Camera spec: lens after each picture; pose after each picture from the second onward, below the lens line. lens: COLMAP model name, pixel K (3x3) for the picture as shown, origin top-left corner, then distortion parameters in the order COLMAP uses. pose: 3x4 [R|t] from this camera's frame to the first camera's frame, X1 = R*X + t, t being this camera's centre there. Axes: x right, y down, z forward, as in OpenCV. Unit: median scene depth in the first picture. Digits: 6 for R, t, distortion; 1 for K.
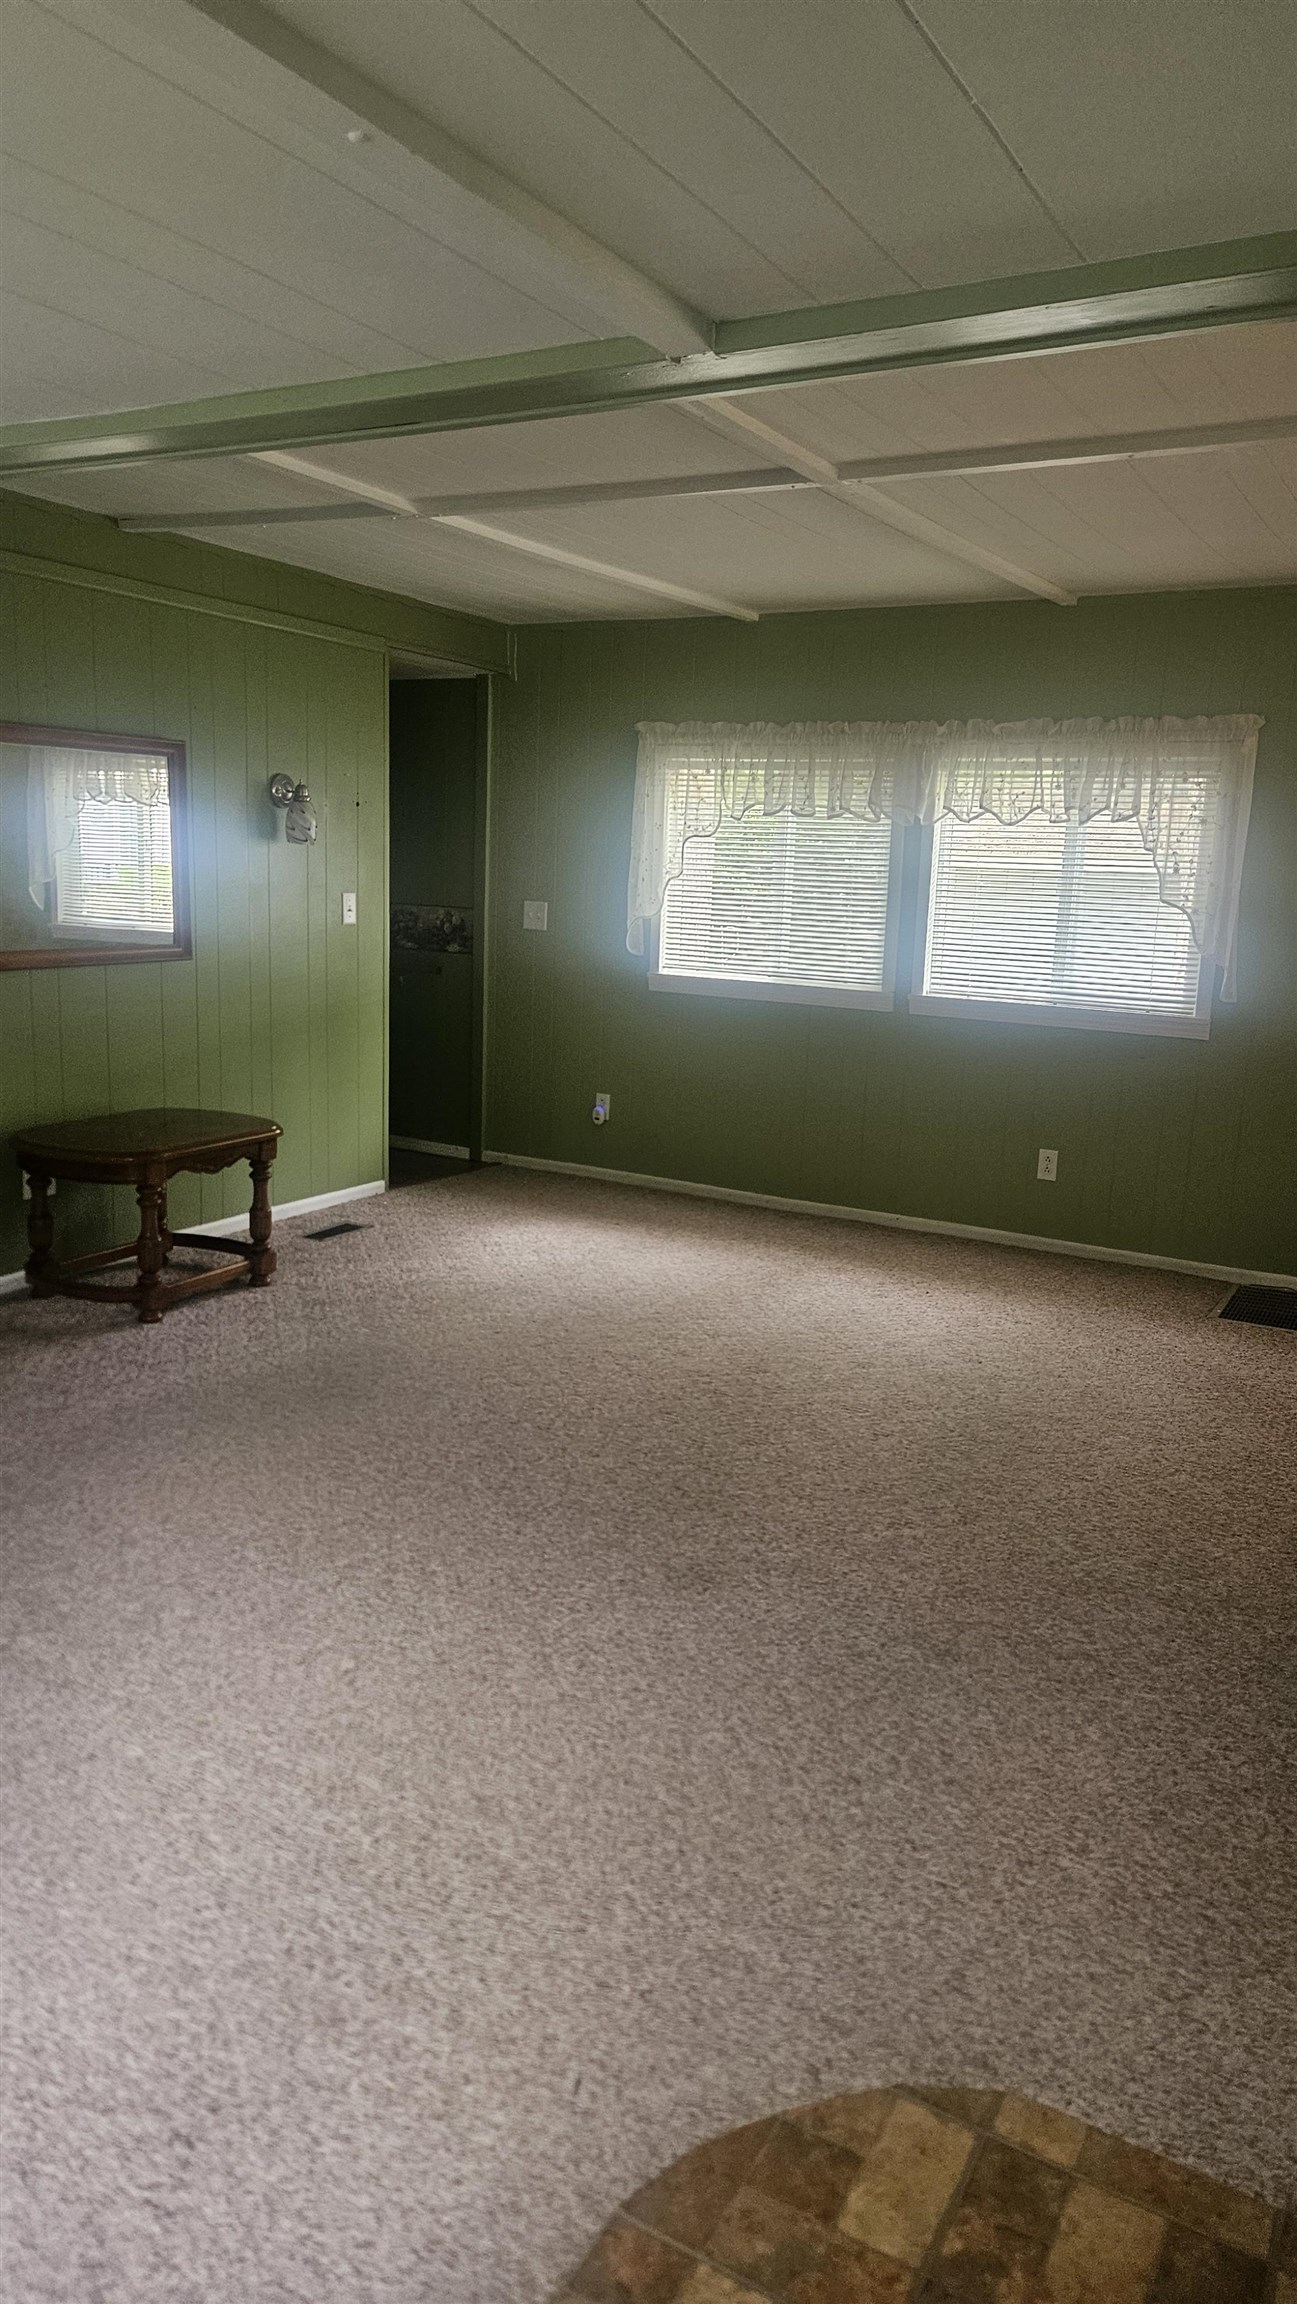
lens RADIAL K [[1513.6, 0, 652.4], [0, 1513.6, 1155.6], [0, 0, 1]] dist [0.095319, -0.076541]
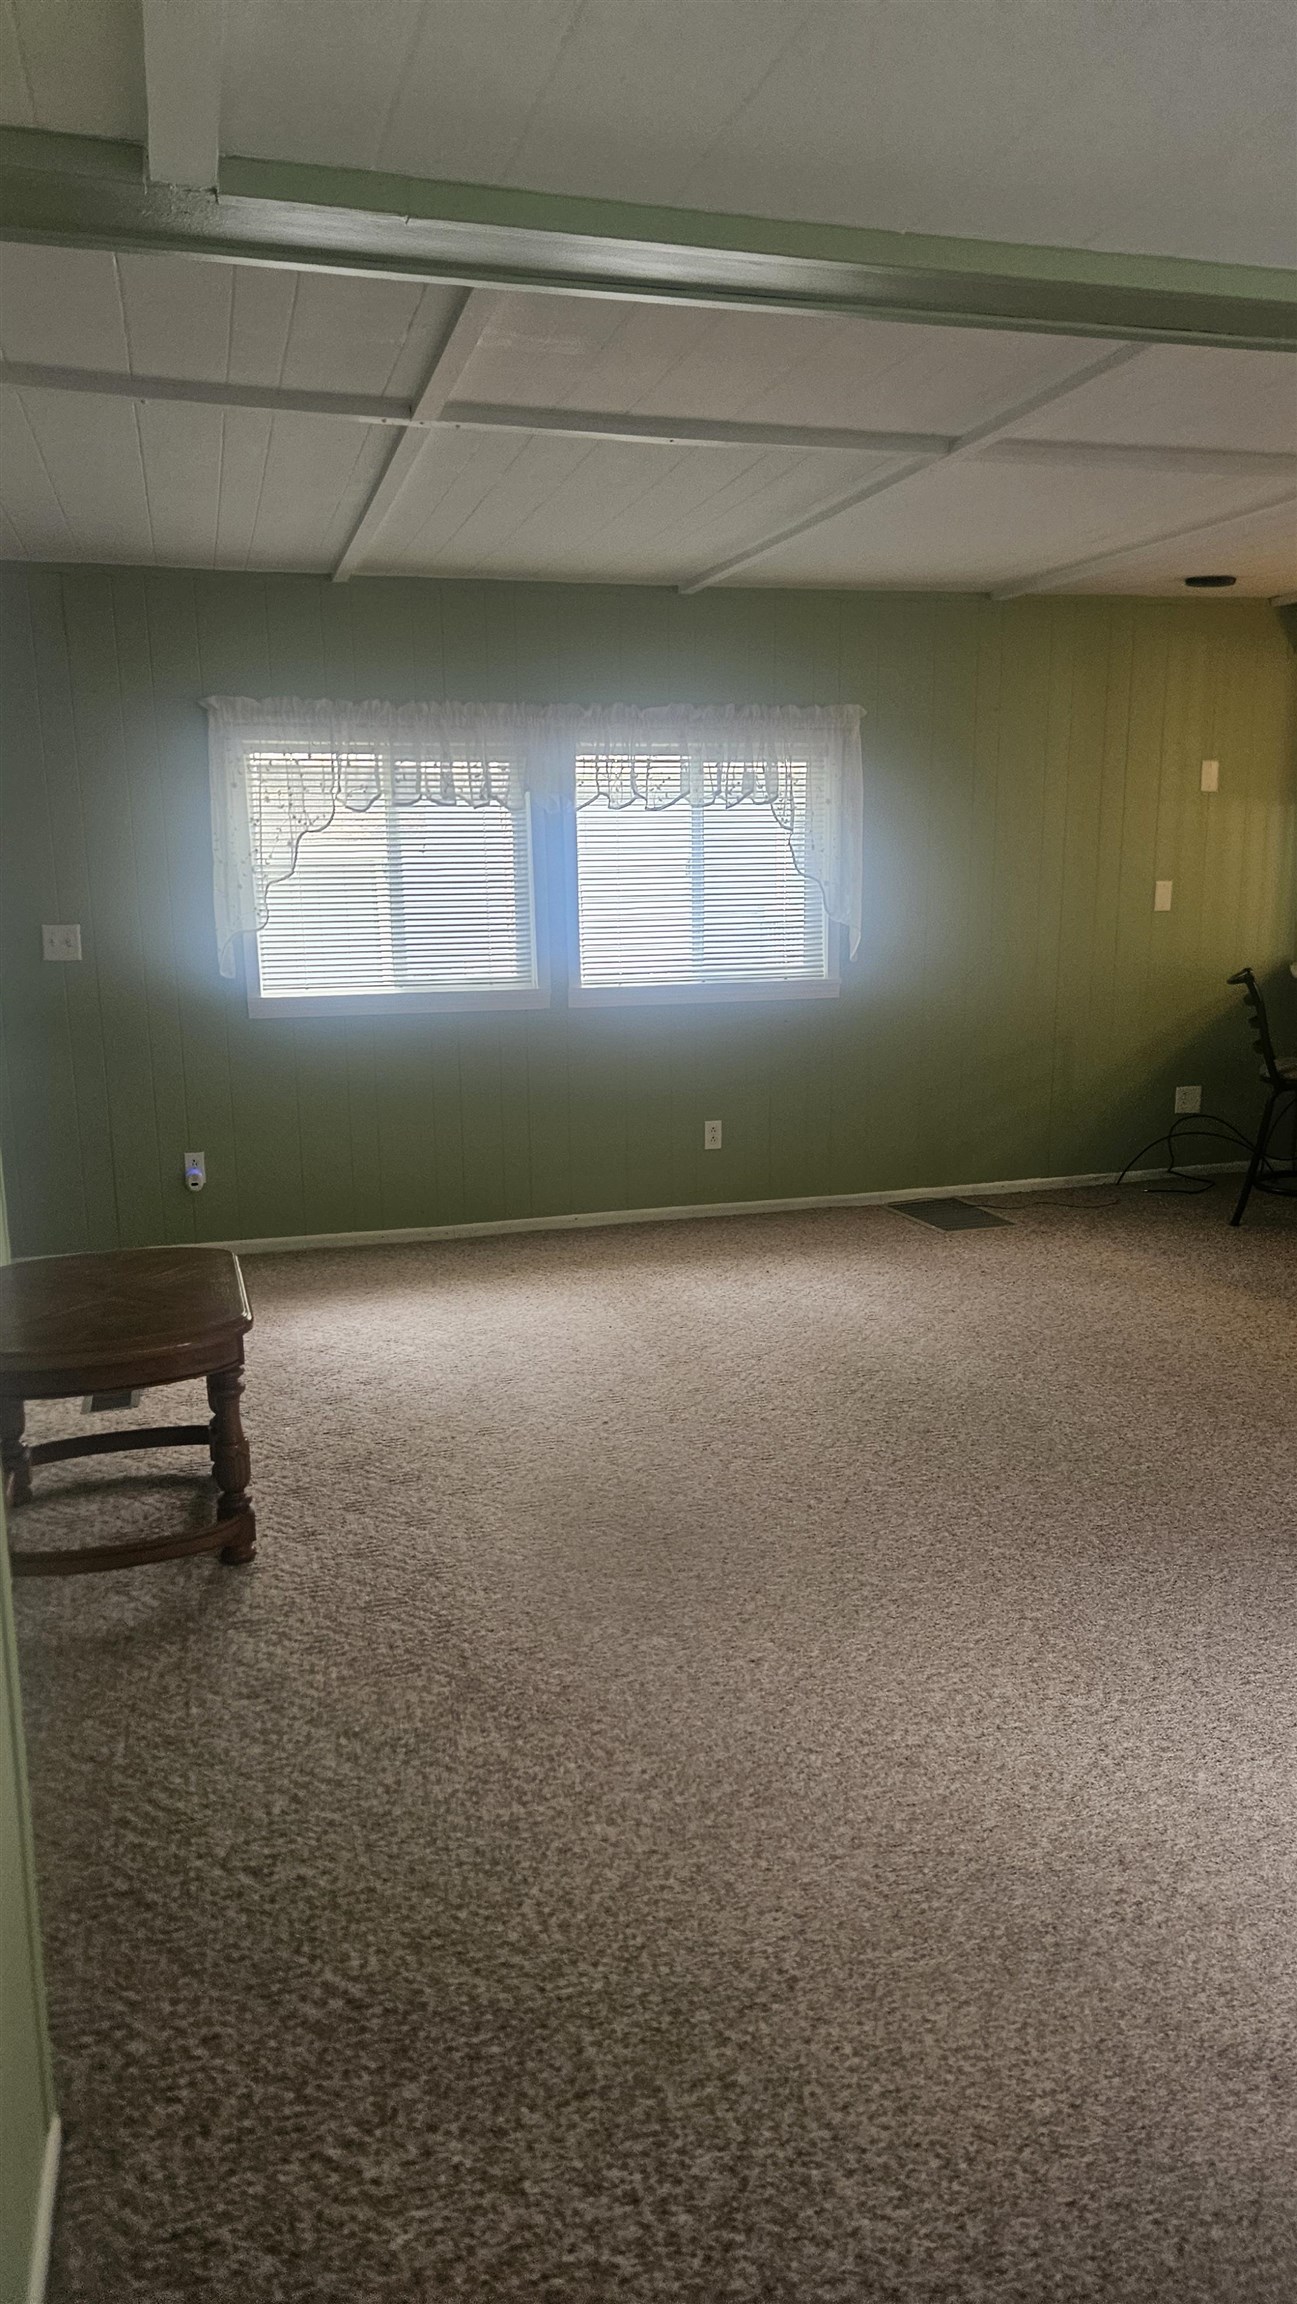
lens RADIAL K [[1513.6, 0, 652.4], [0, 1513.6, 1155.6], [0, 0, 1]] dist [0.095319, -0.076541]
pose [[0.711058, -0.183778, 0.678691, -0.521172], [0.179466, 0.980704, 0.077534, -0.074138], [-0.679844, 0.066670, 0.730320, 0.297103]]
